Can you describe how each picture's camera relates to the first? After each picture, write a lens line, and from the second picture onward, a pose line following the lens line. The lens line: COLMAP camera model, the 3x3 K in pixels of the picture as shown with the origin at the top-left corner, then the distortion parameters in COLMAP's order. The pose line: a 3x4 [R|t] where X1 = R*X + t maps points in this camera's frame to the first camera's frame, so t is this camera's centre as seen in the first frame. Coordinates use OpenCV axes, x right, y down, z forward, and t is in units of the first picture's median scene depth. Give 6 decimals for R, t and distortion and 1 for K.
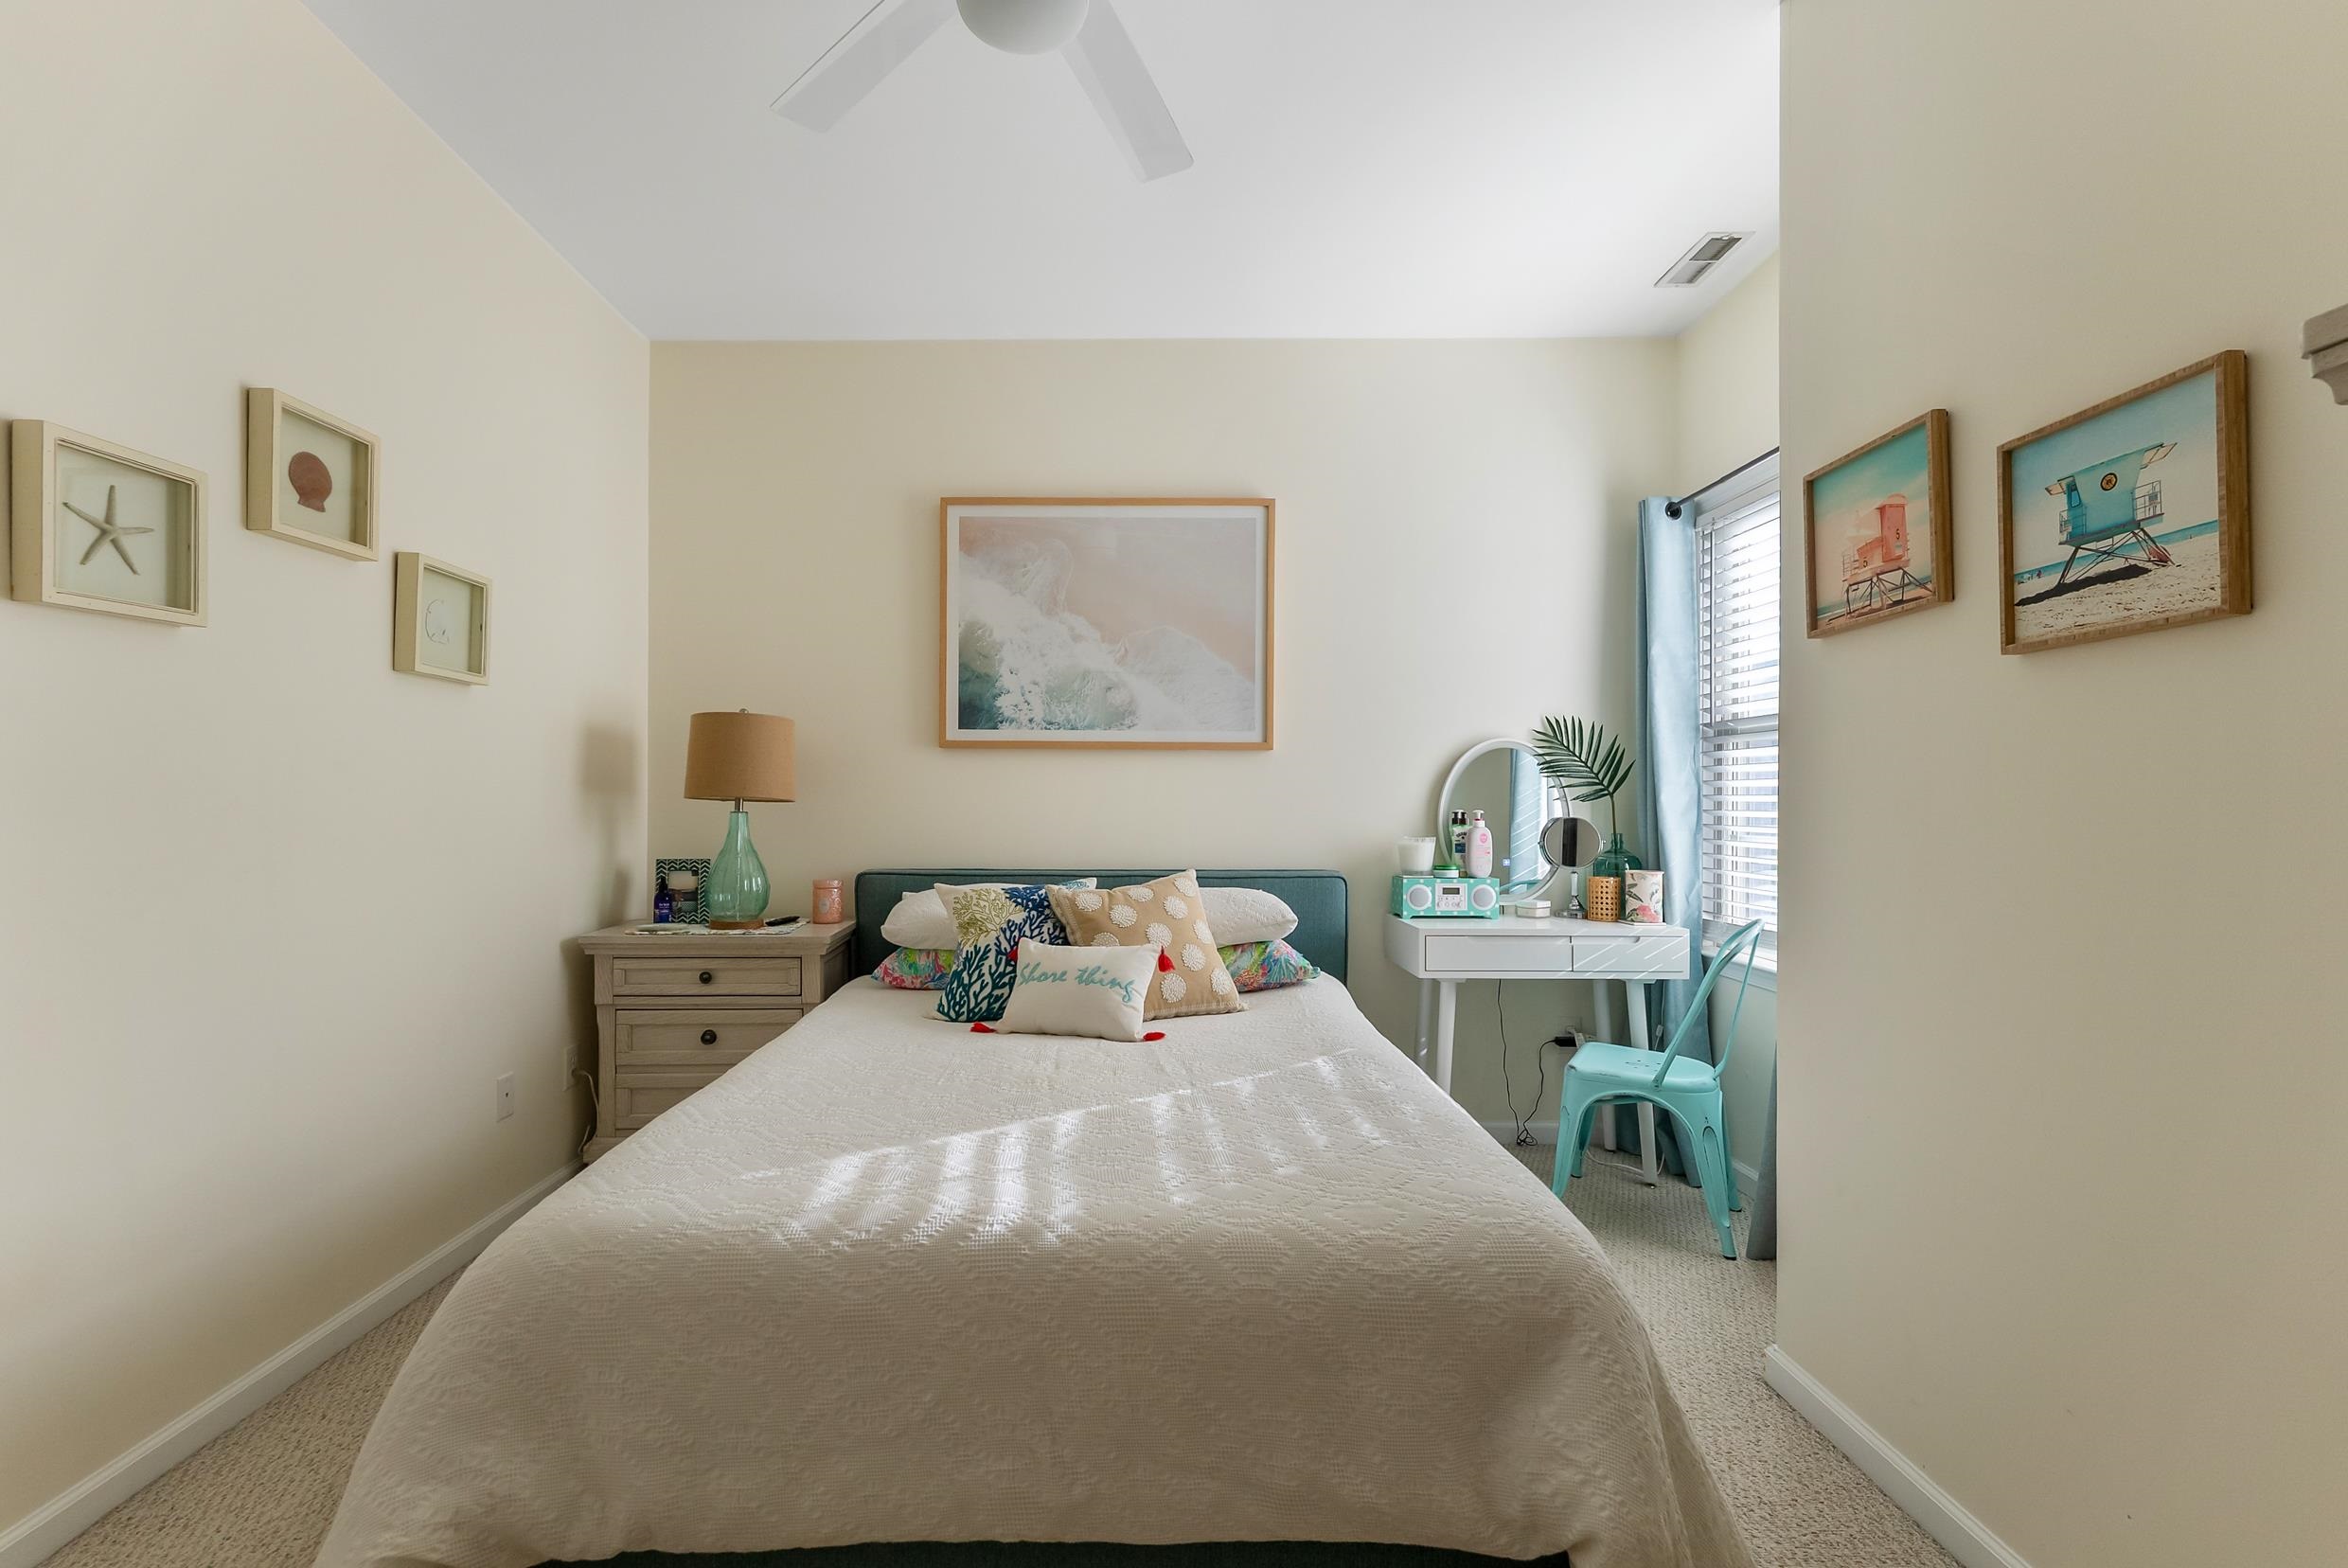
lens RADIAL K [[1008.7, 0, 1165.8], [0, 1008.7, 795.3], [0, 0, 1]] dist [0.000348, -0.000786]
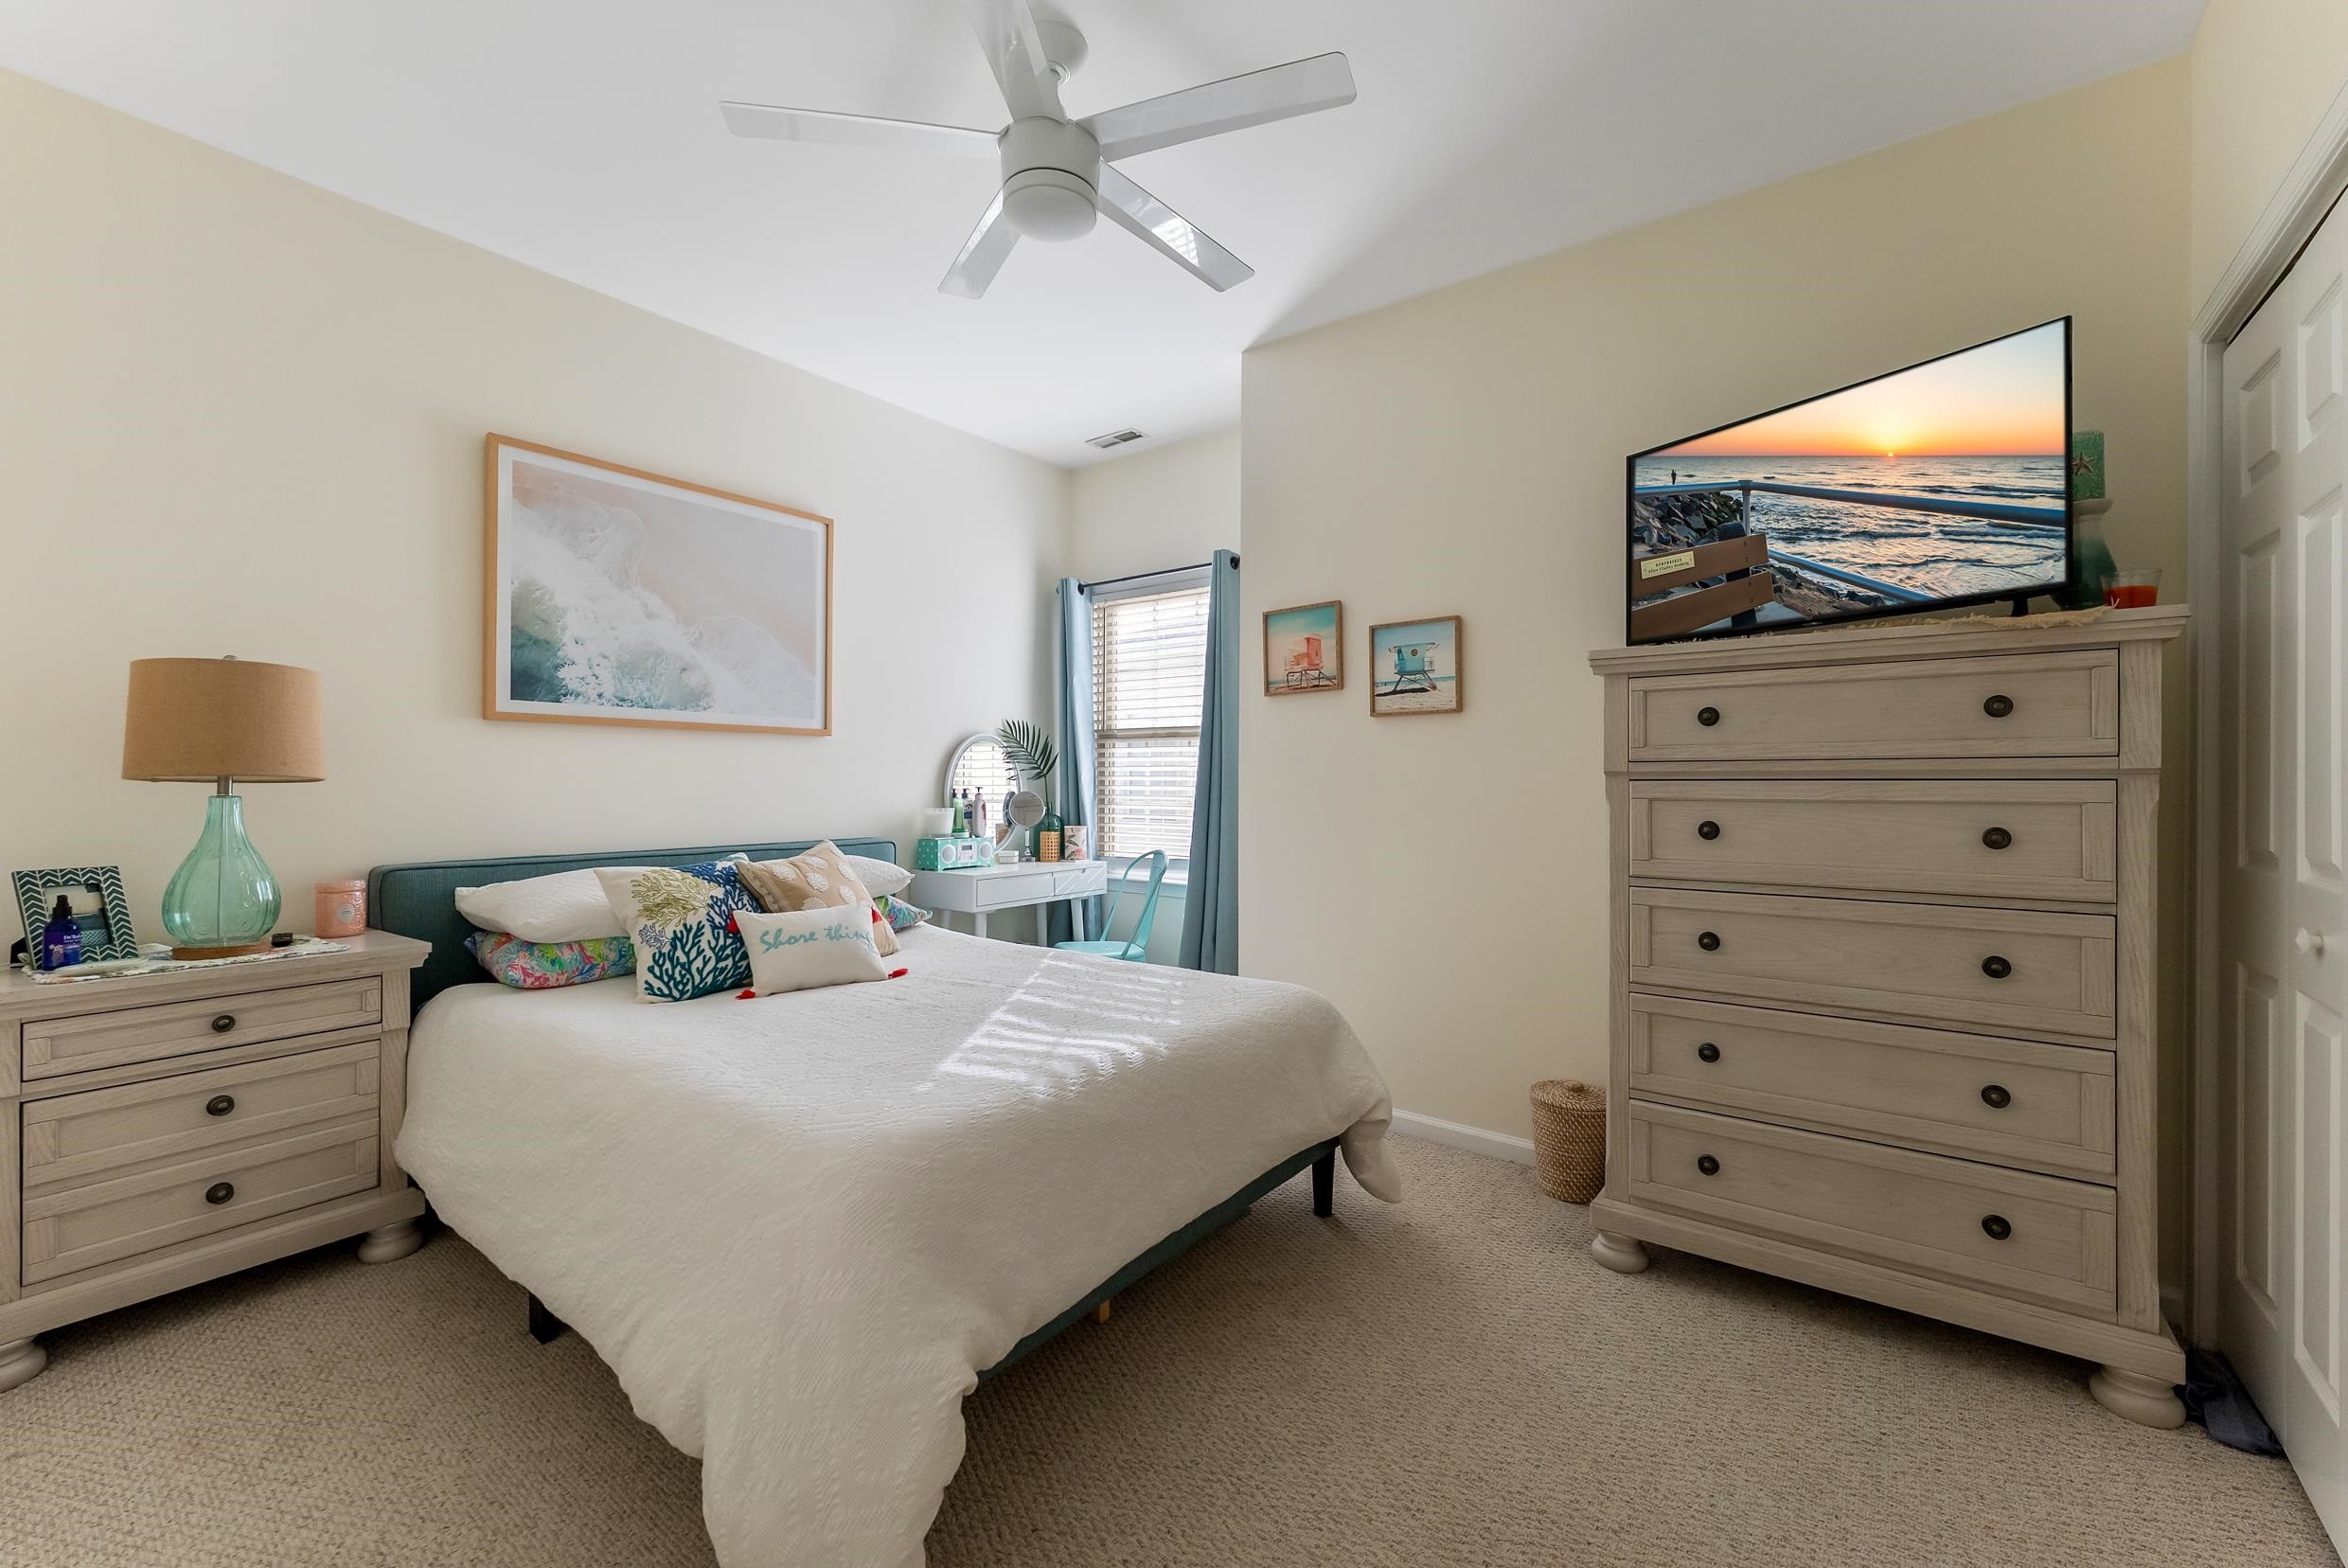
lens RADIAL K [[946.9, 0, 1183.2], [0, 946.9, 780.2], [0, 0, 1]] dist [-0.000694, -0.000100]
pose [[0.587150, -0.001076, 0.809477, -0.612560], [-0.004127, 0.999982, 0.004322, -0.000999], [-0.809468, -0.005878, 0.587135, 0.038891]]
